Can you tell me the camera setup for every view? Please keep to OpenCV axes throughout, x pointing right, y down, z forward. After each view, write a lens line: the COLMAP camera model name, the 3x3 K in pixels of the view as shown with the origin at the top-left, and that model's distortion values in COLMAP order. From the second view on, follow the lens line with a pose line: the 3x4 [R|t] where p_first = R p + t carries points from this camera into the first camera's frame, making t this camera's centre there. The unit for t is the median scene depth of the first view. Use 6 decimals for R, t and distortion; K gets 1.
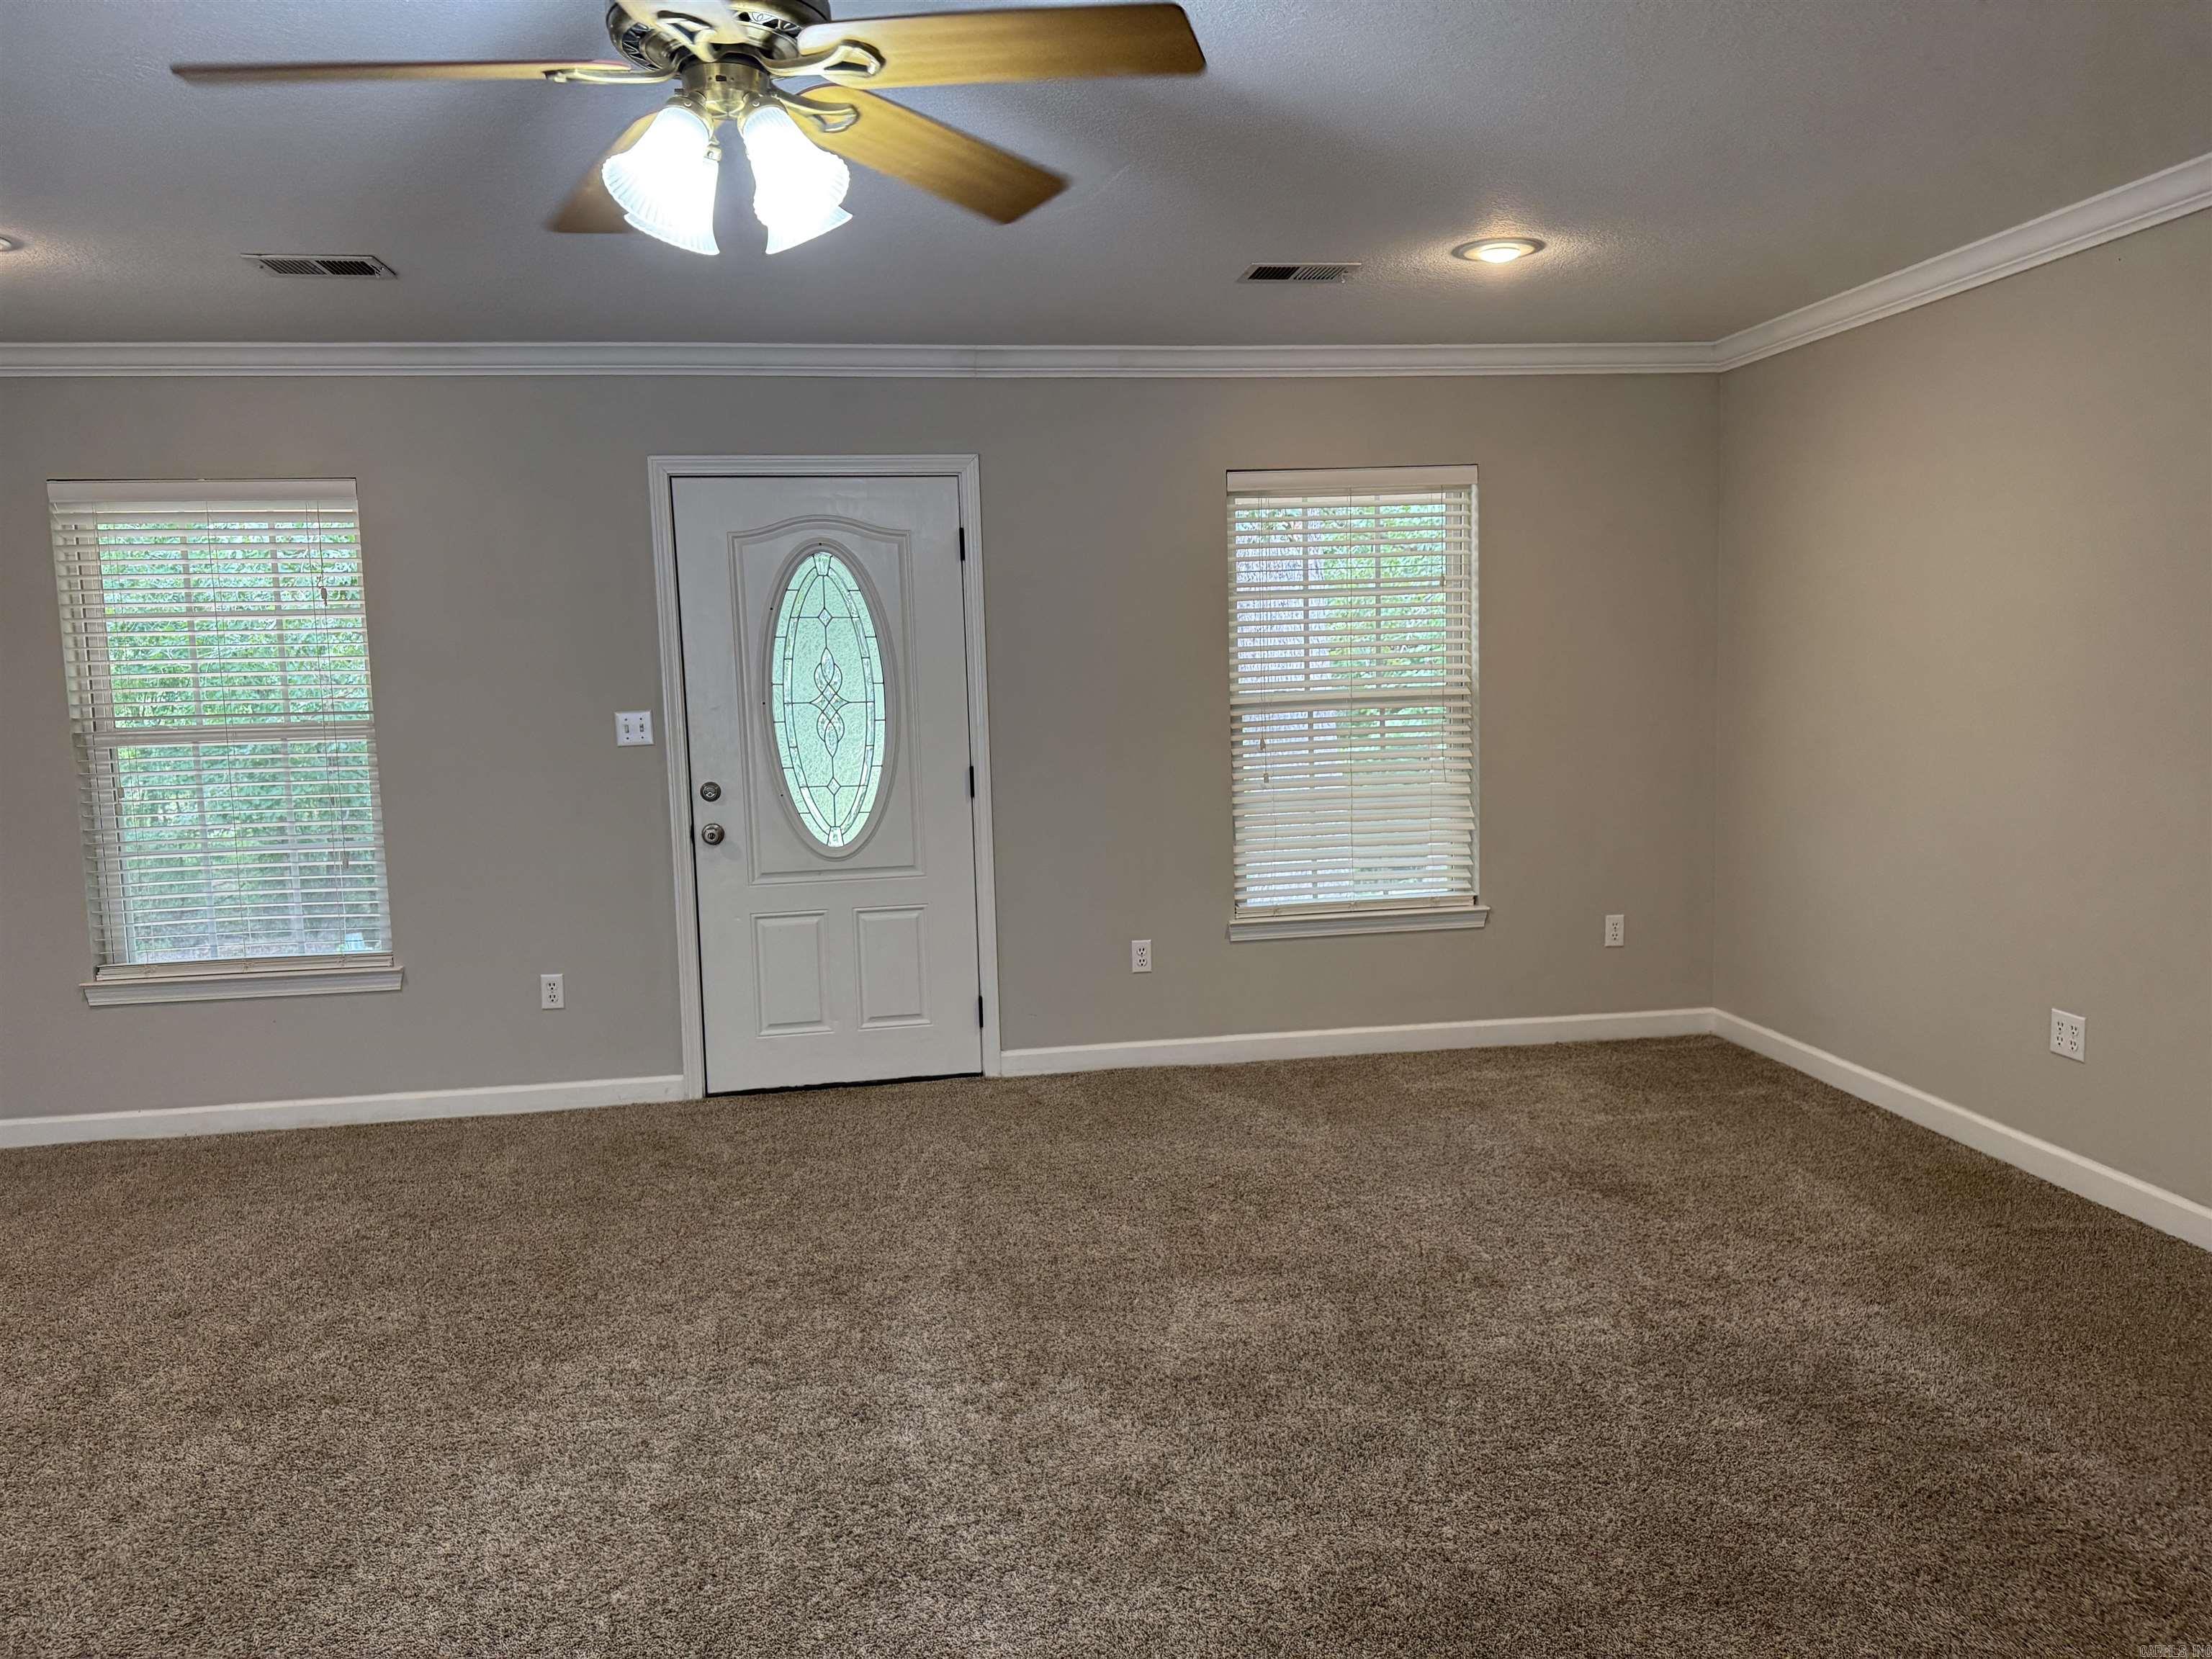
lens RADIAL K [[1550.1, 0, 1106.0], [0, 1550.1, 829.5], [0, 0, 1]] dist [0.105990, -0.189236]
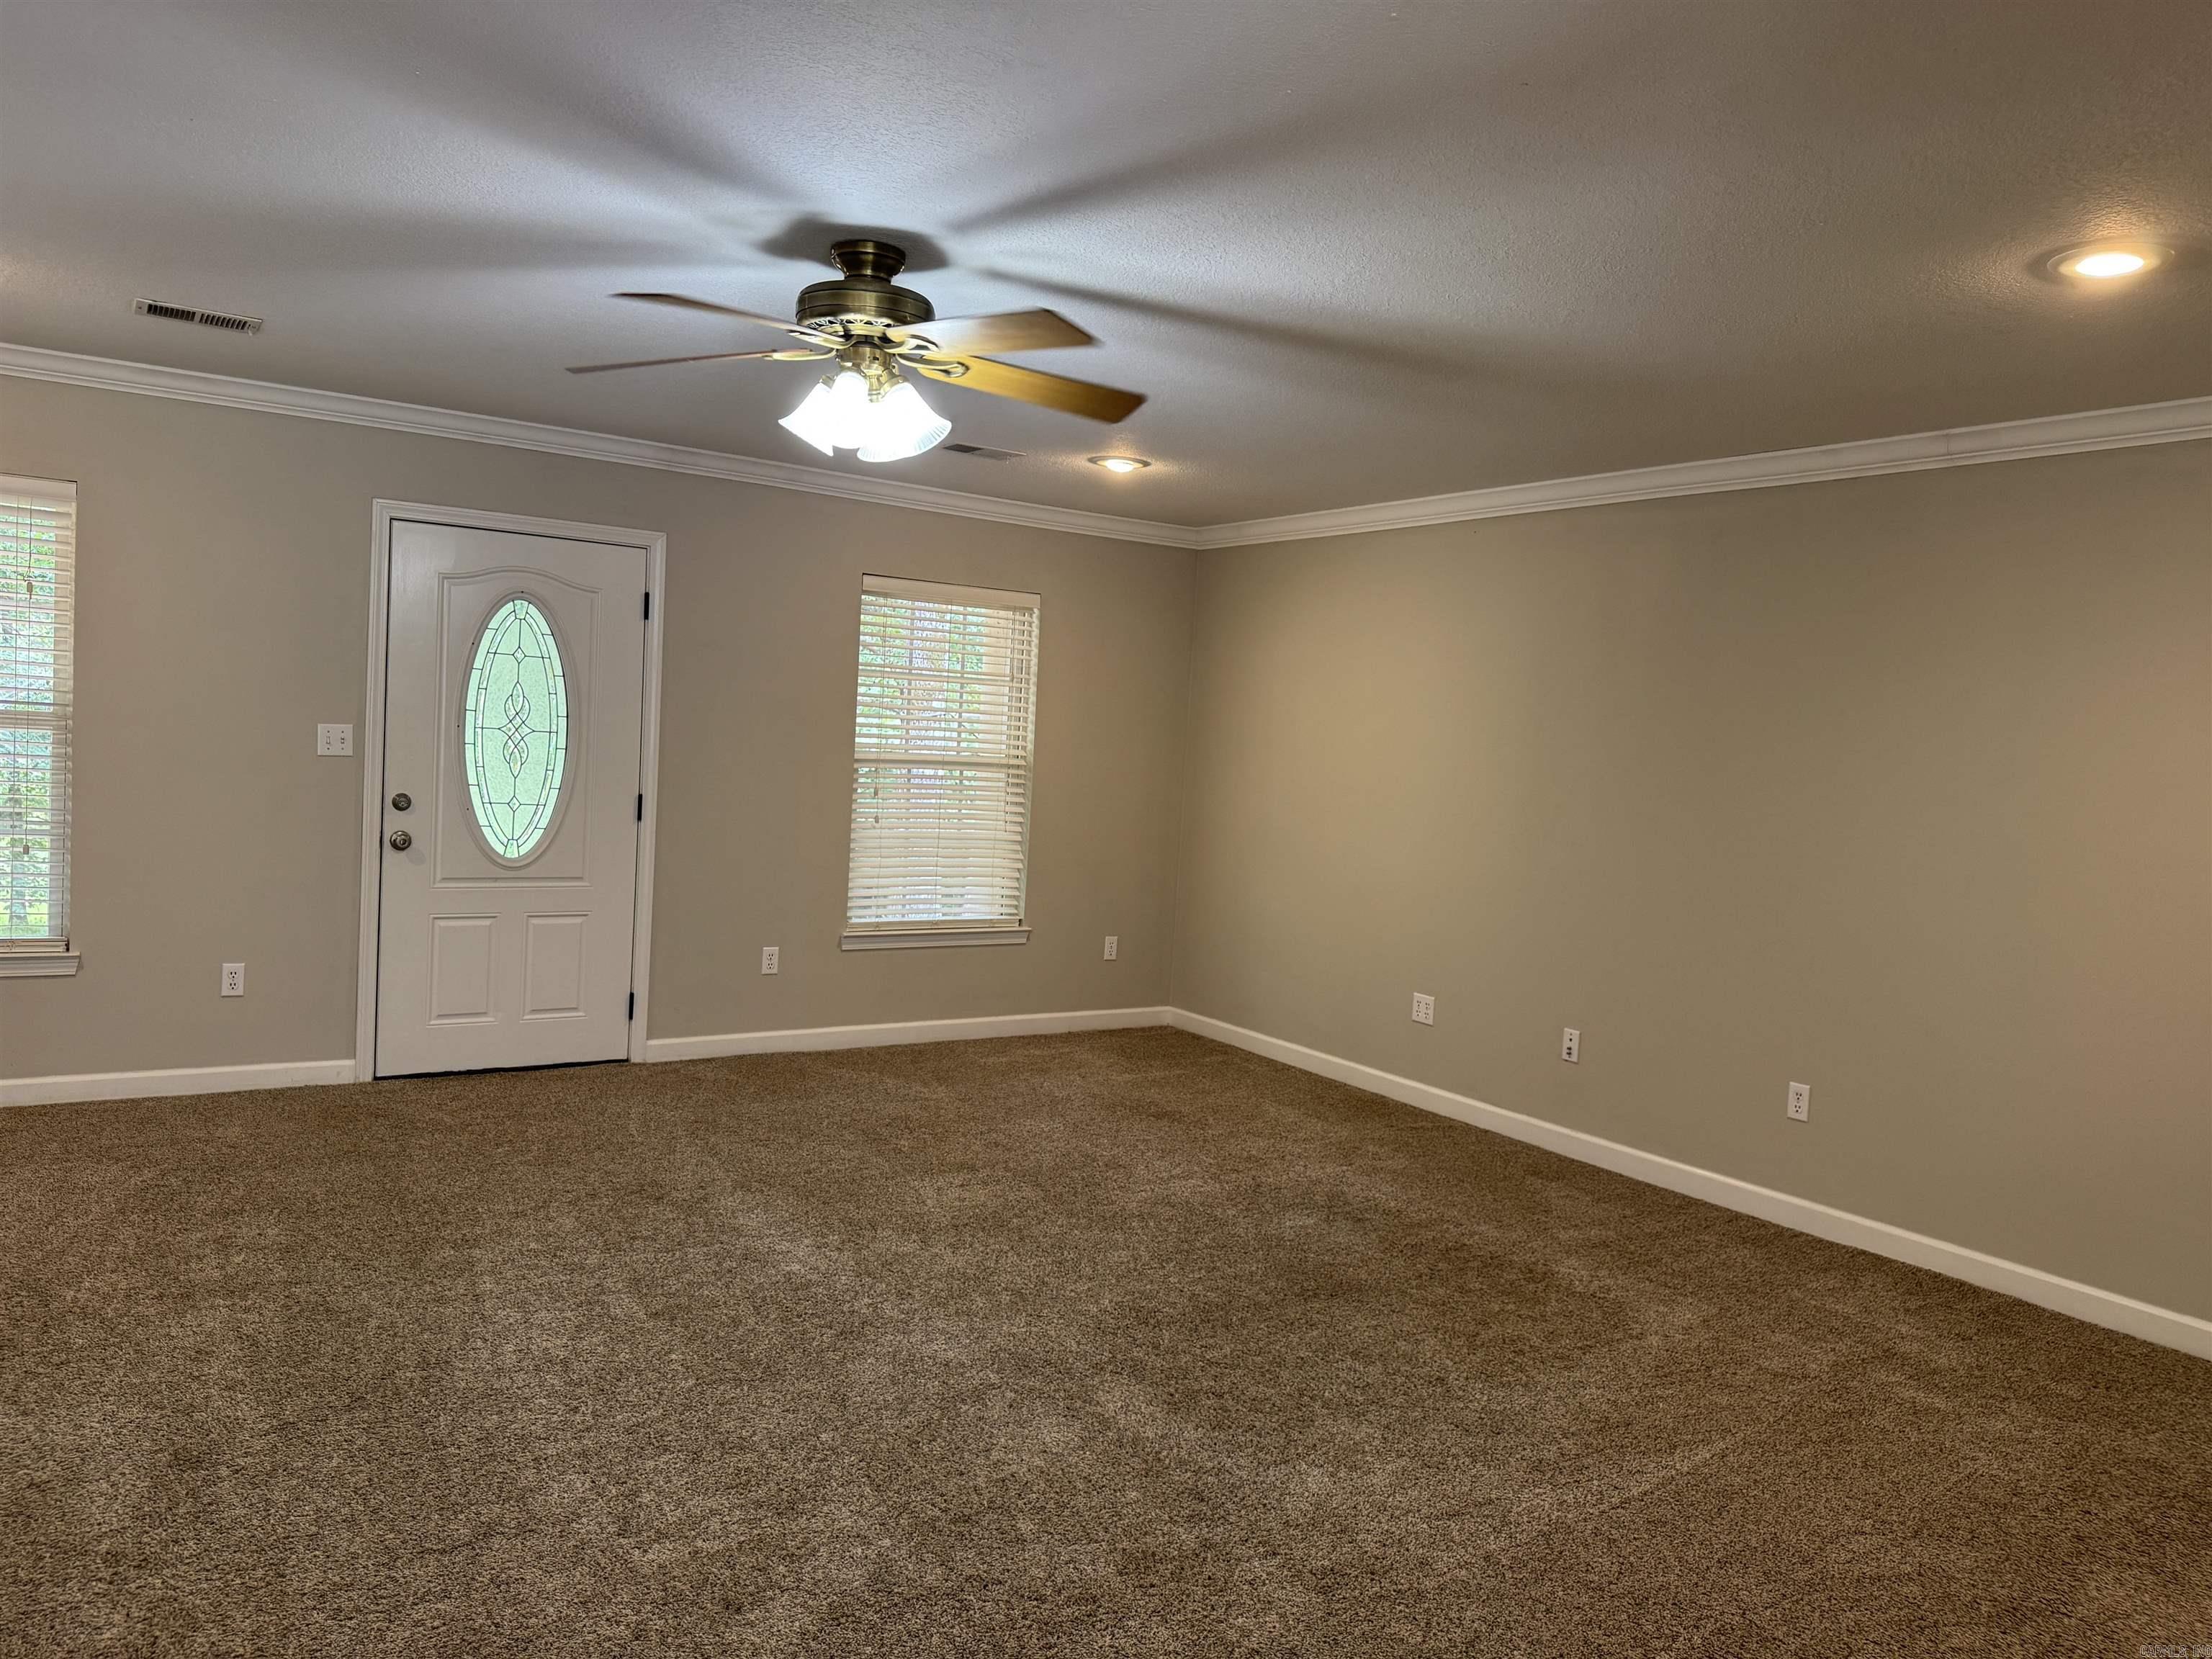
lens RADIAL K [[1550.1, 0, 1106.0], [0, 1550.1, 829.5], [0, 0, 1]] dist [0.105990, -0.189236]
pose [[0.900335, 0.055524, 0.431640, -0.282143], [-0.037227, 0.998018, -0.050731, 0.033069], [-0.433602, 0.029606, 0.900618, -0.217676]]
